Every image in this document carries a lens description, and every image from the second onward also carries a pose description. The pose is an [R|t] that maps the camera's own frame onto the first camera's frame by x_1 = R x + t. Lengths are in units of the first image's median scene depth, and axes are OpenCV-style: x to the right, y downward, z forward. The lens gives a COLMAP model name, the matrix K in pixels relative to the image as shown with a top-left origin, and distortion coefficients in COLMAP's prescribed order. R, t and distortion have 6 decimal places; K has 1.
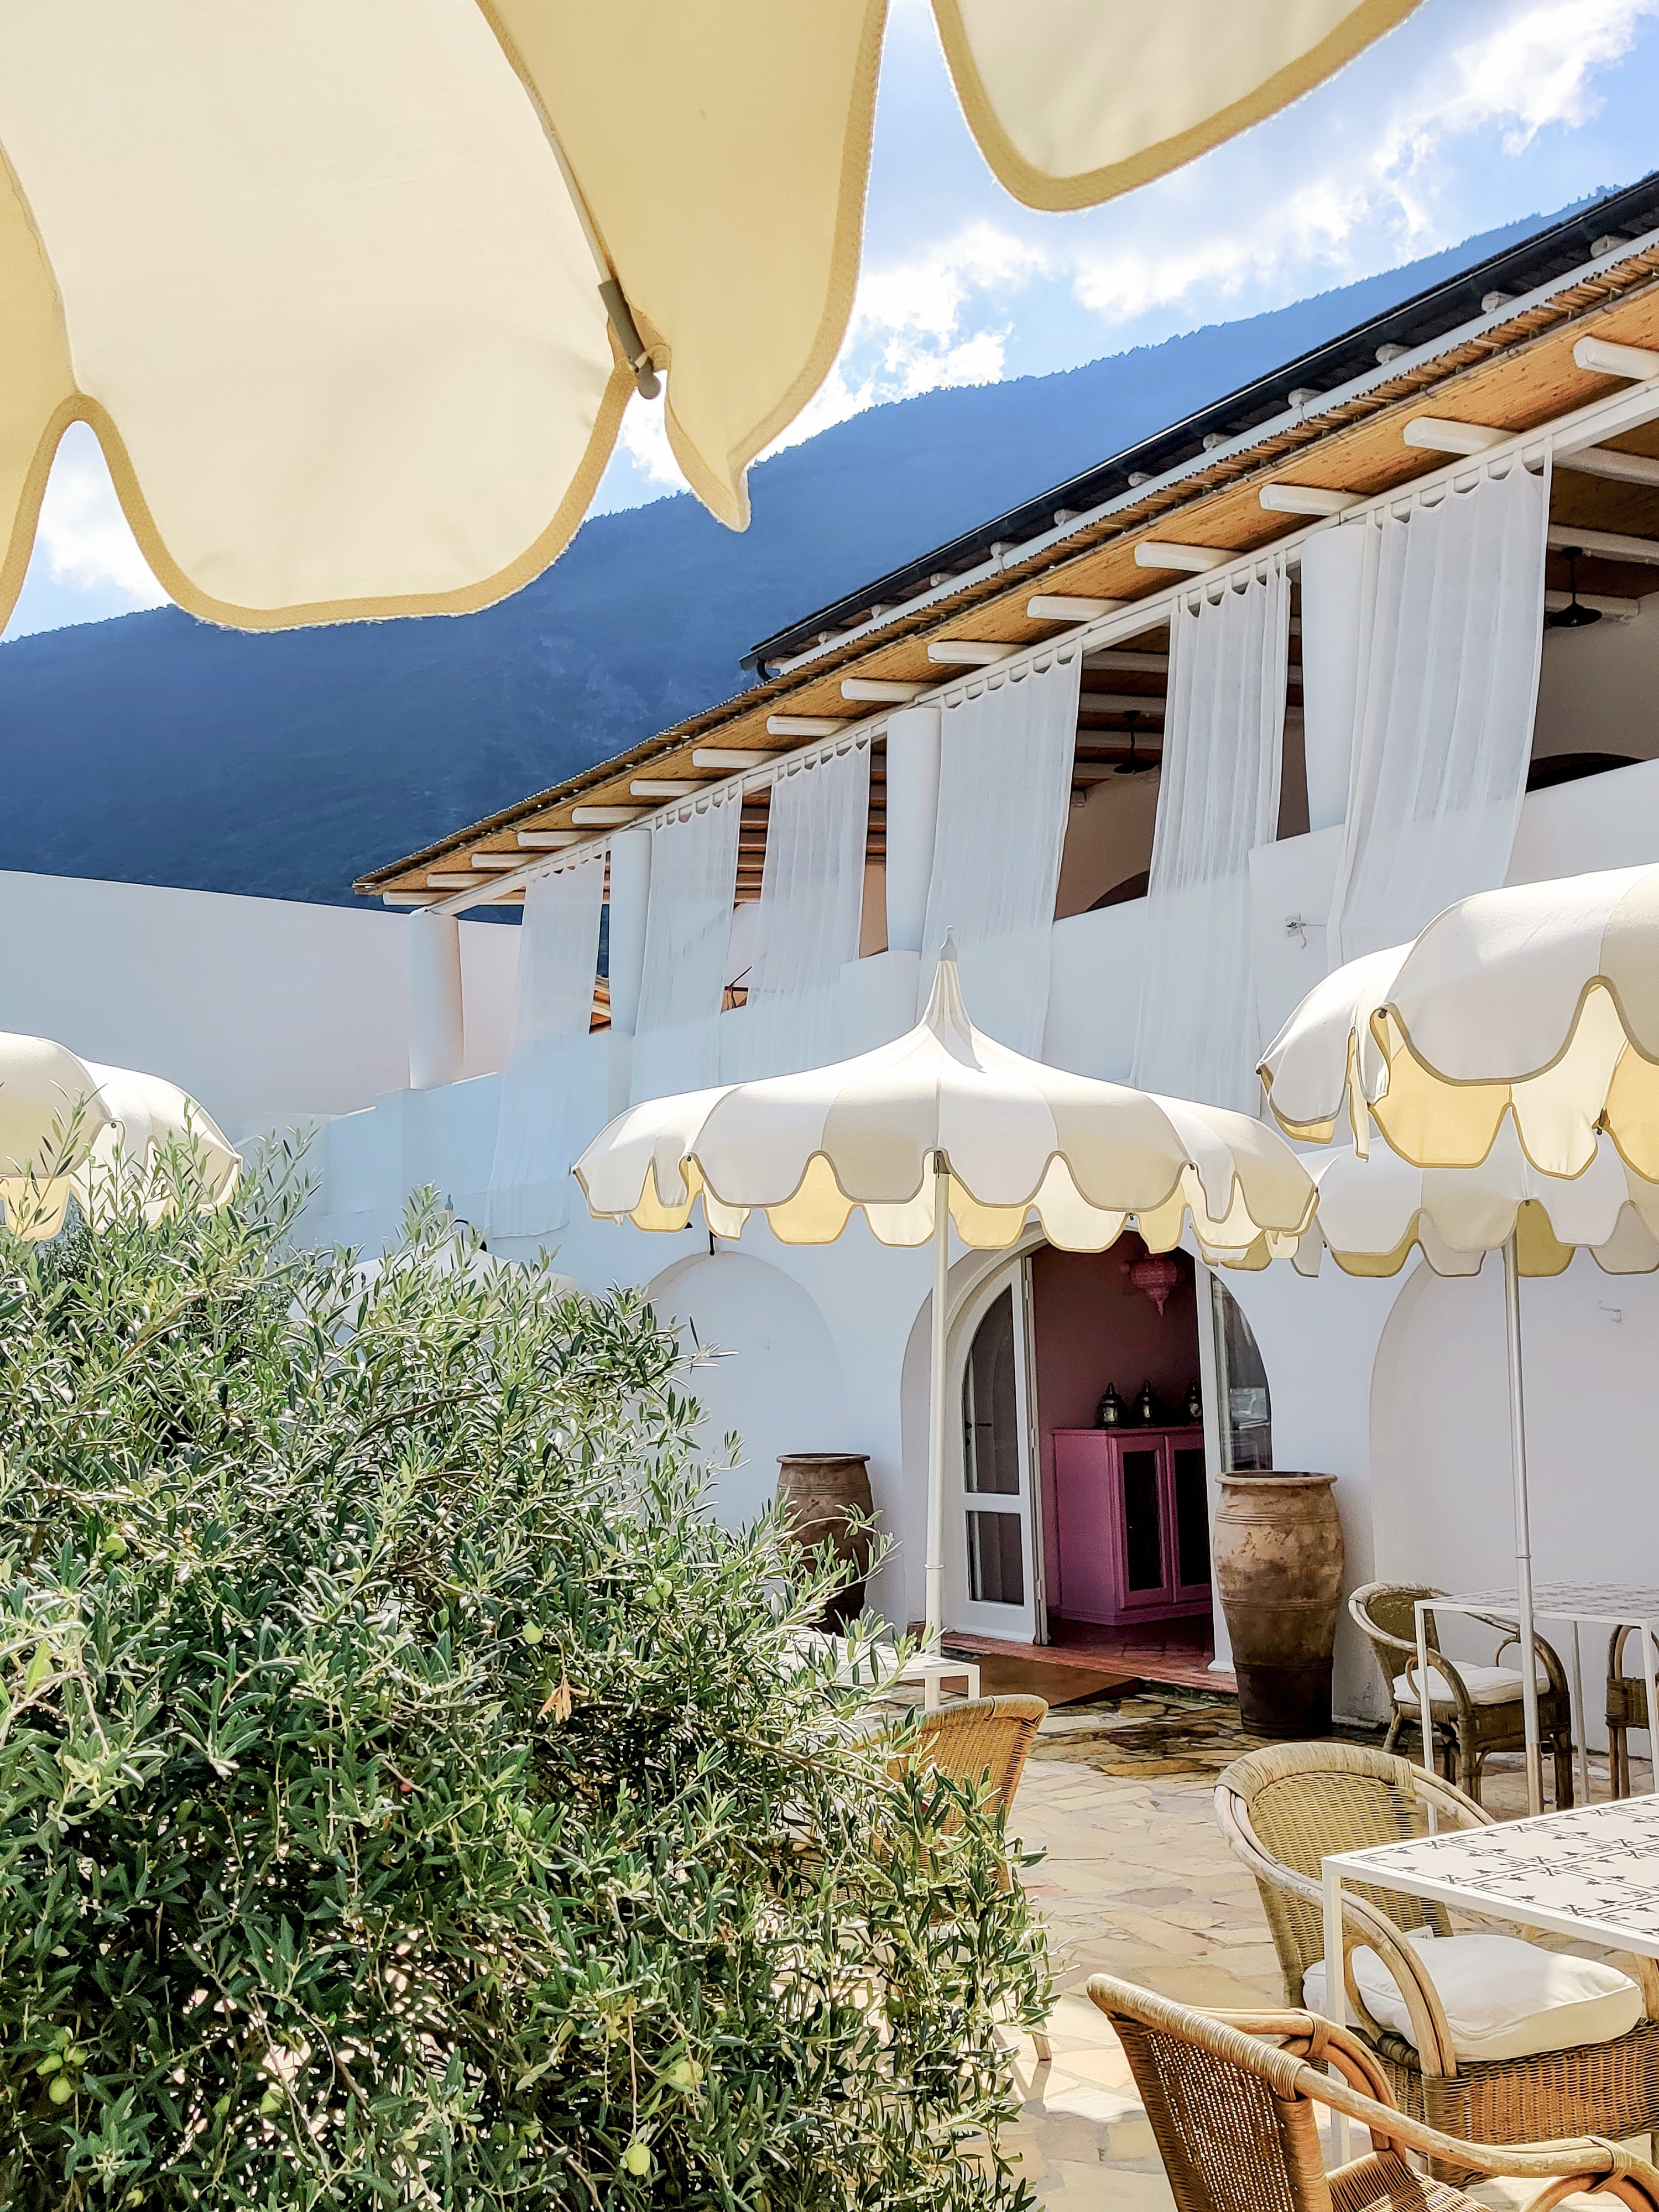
lens RADIAL K [[1764.5, 0, 829.5], [0, 1764.5, 1106.0], [0, 0, 1]] dist [-0.002674, -0.000584]
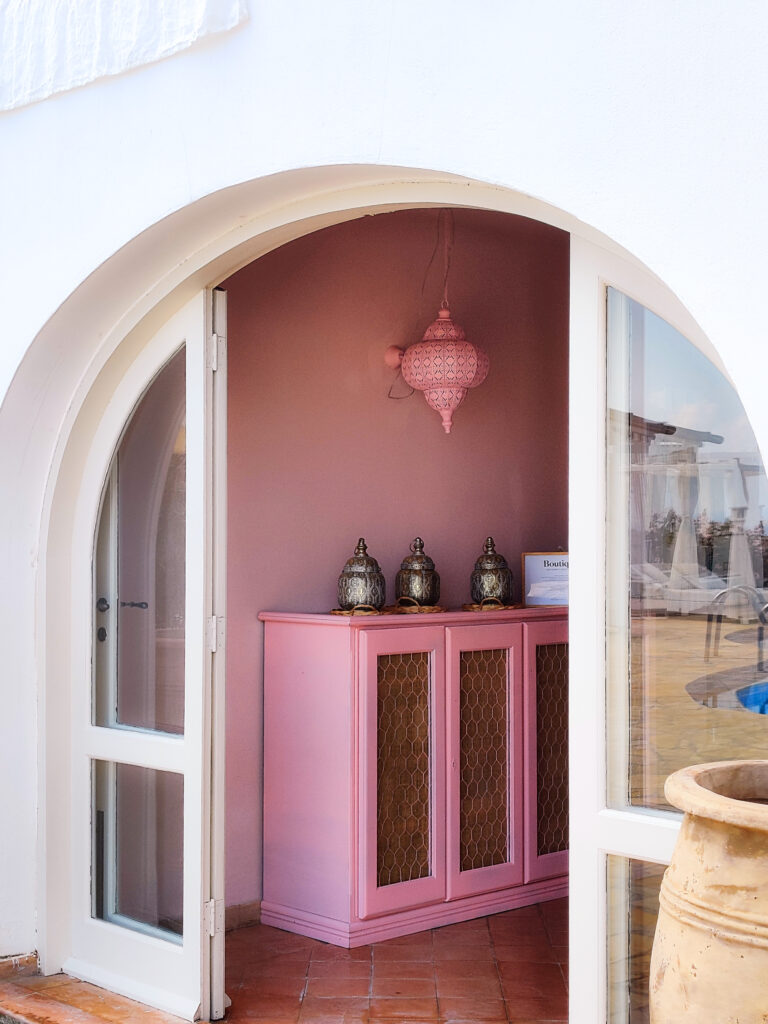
lens RADIAL K [[816.9, 0, 384.0], [0, 816.9, 512.0], [0, 0, 1]] dist [-0.002674, -0.000584]
pose [[0.980106, 0.037076, 0.194980, 0.114399], [-0.054602, 0.994859, 0.085294, 0.126296], [-0.190815, -0.094243, 0.977091, 0.741449]]
